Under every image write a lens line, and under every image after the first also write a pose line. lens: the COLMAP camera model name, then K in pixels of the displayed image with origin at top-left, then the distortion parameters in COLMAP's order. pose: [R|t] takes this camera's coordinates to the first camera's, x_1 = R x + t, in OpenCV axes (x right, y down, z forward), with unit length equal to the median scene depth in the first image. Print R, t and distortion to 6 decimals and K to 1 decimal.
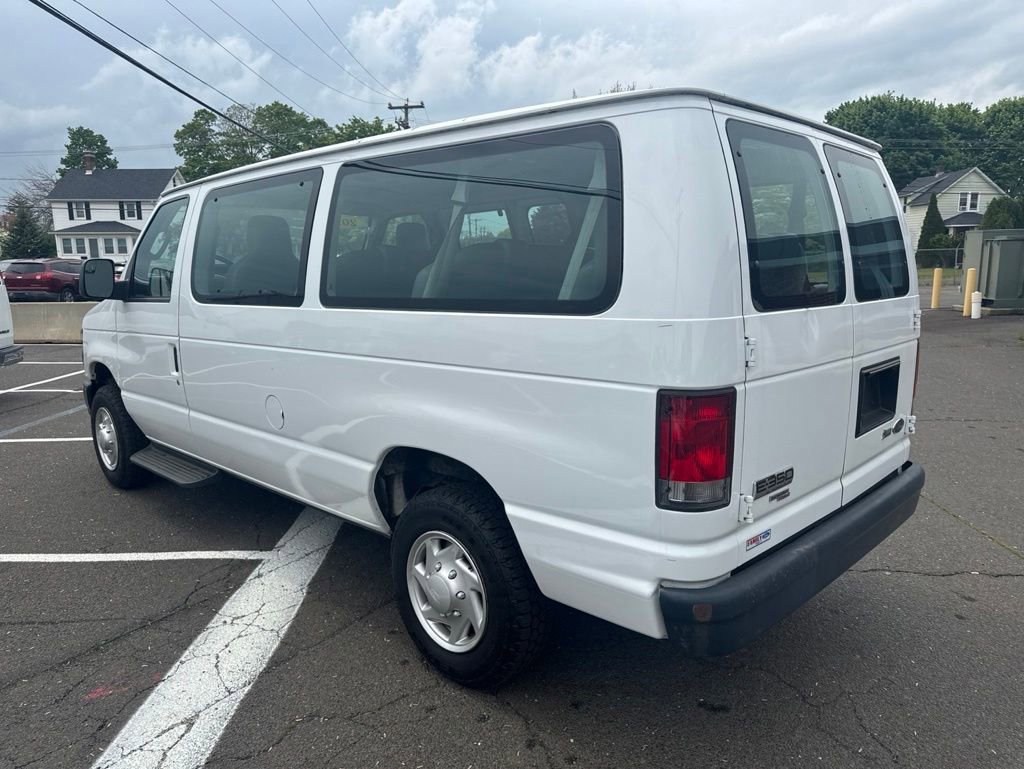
lens RADIAL K [[730.9, 0, 511.5], [0, 730.9, 396.6], [0, 0, 1]] dist [0.004621, 0.003521]
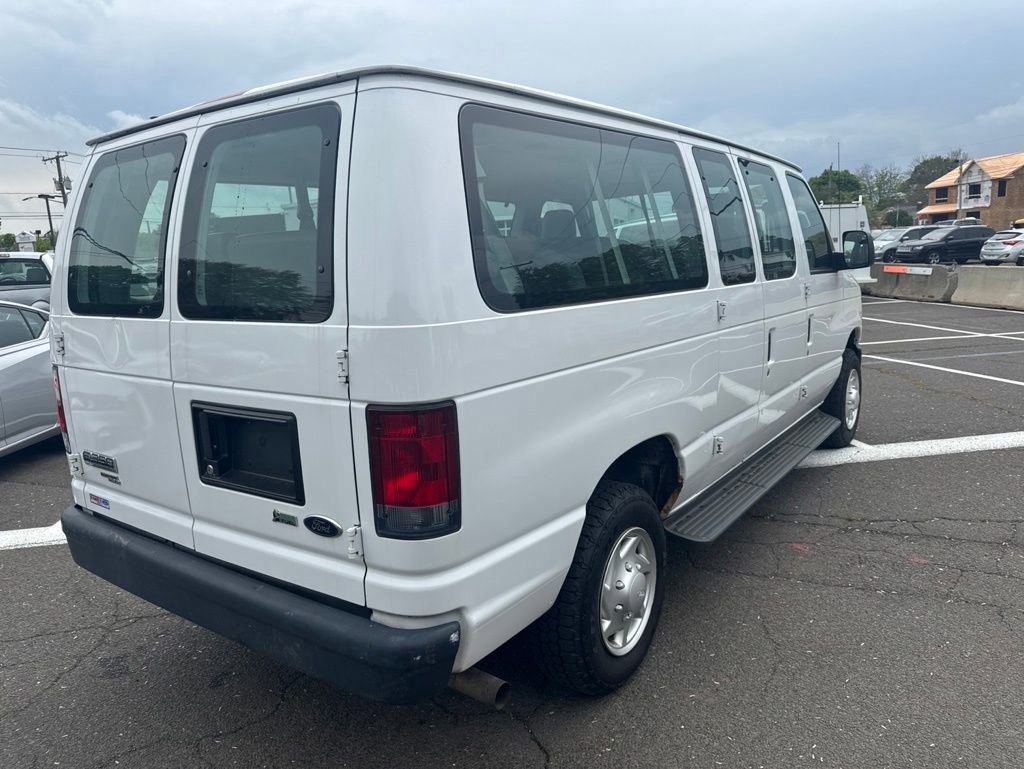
lens RADIAL K [[725.4, 0, 515.8], [0, 725.4, 383.8], [0, 0, 1]] dist [0.052608, -0.063532]
pose [[0.150807, 0.177145, -0.972562, 1.105003], [-0.134990, 0.978288, 0.157257, -0.195174], [0.979303, 0.107570, 0.171445, 1.004363]]
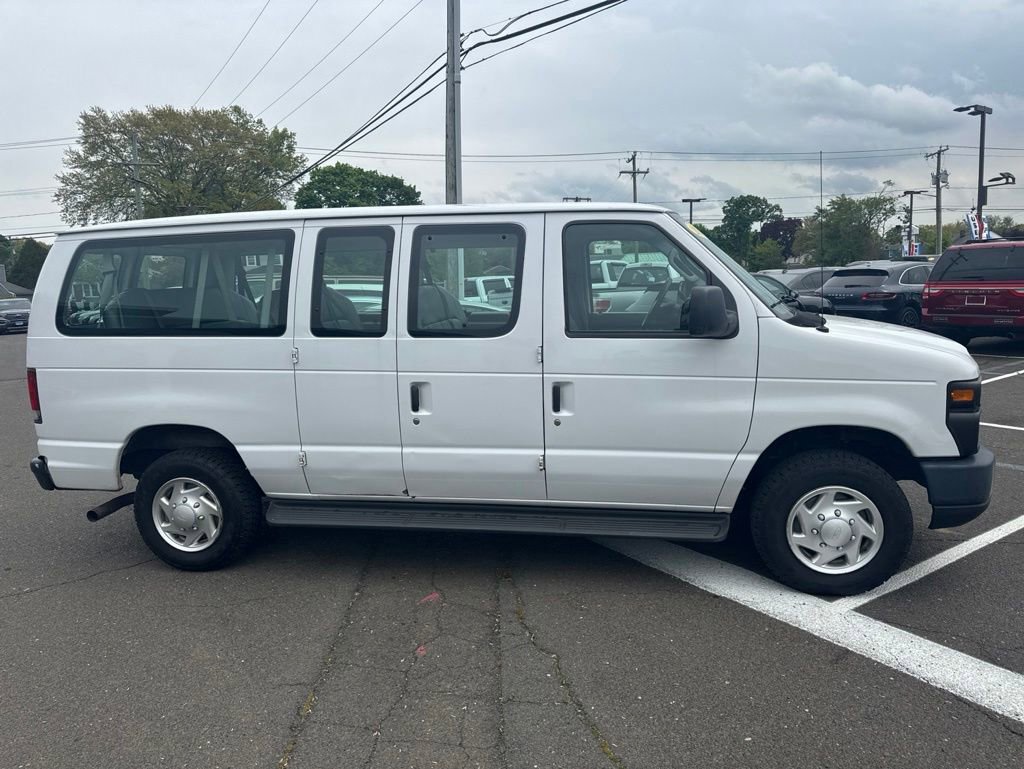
lens RADIAL K [[719.7, 0, 512.2], [0, 719.7, 380.4], [0, 0, 1]] dist [0.085941, -0.115088]
pose [[-0.829598, 0.114433, -0.546509, 0.567335], [-0.059738, 0.954965, 0.290642, -0.522856], [0.555156, 0.273763, -0.785401, 2.639689]]
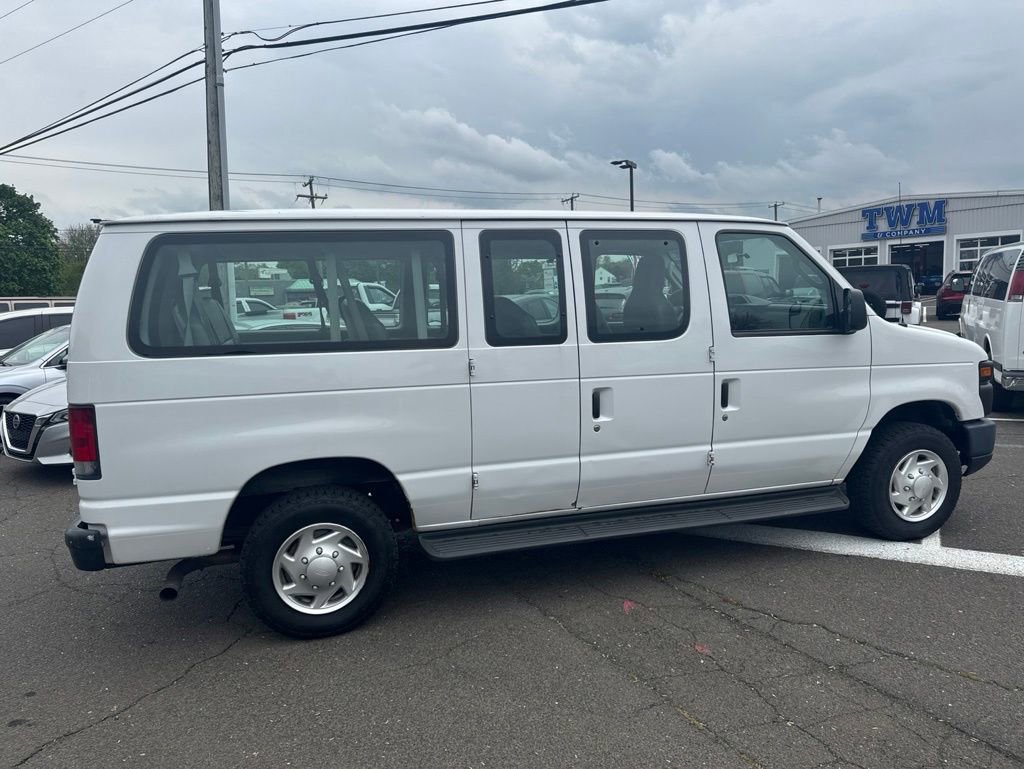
lens RADIAL K [[719.7, 0, 512.2], [0, 719.7, 380.4], [0, 0, 1]] dist [0.085941, -0.115088]
pose [[-0.487256, 0.129804, -0.863558, 1.142240], [-0.117810, 0.970079, 0.212290, -0.404442], [0.865276, 0.205176, -0.457385, 2.008229]]
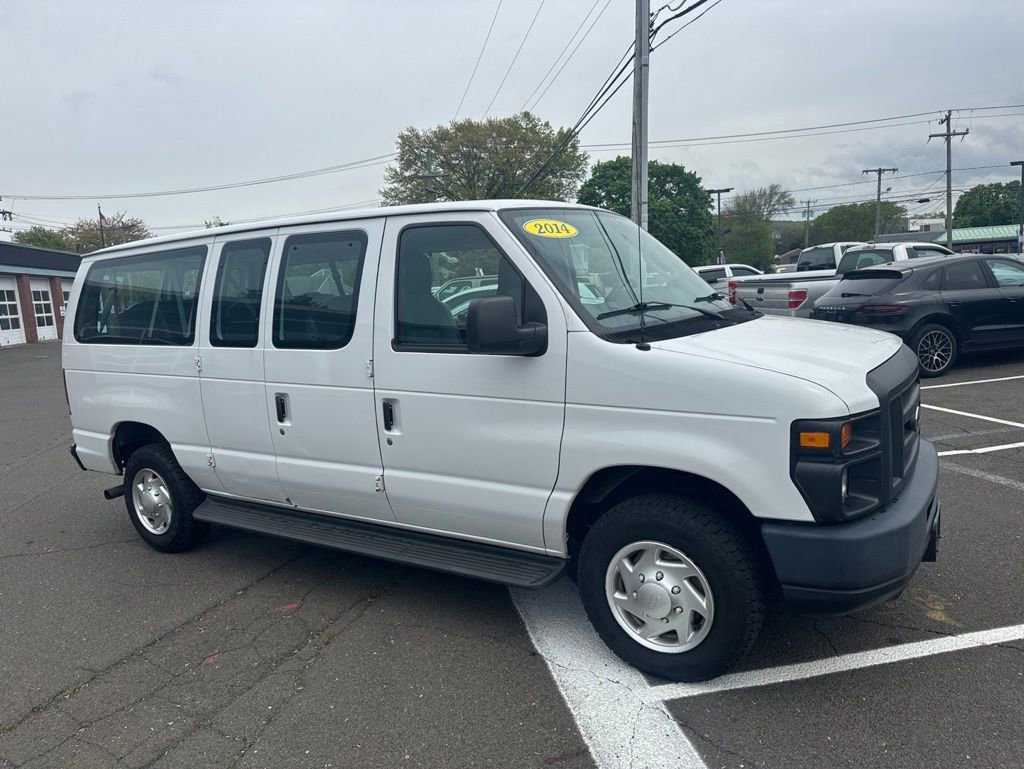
lens RADIAL K [[717.3, 0, 513.6], [0, 717.3, 388.1], [0, 0, 1]] dist [0.113409, -0.161669]
pose [[-0.978663, 0.096653, -0.181321, -0.134608], [0.034834, 0.947729, 0.317170, -0.540784], [0.202499, 0.304087, -0.930874, 2.819195]]
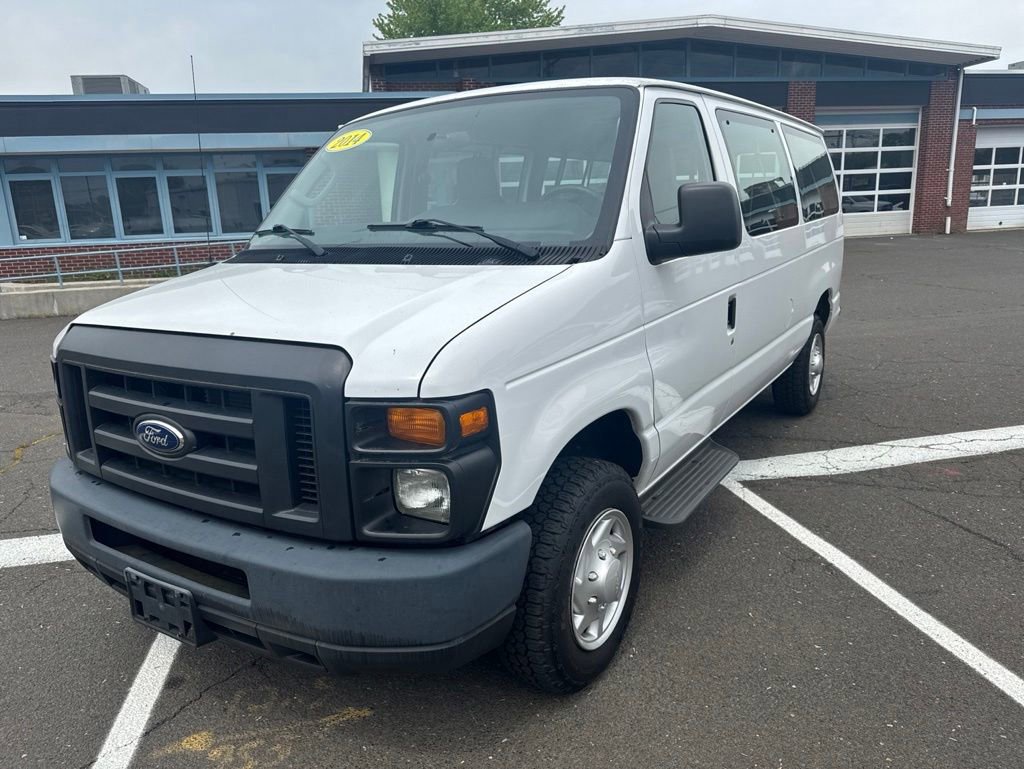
lens RADIAL K [[725.4, 0, 515.8], [0, 725.4, 383.8], [0, 0, 1]] dist [0.052608, -0.063532]
pose [[-0.202739, -0.207857, 0.956918, -1.562412], [0.222717, 0.941814, 0.251762, -0.302872], [-0.953569, 0.264164, -0.144649, 1.776440]]
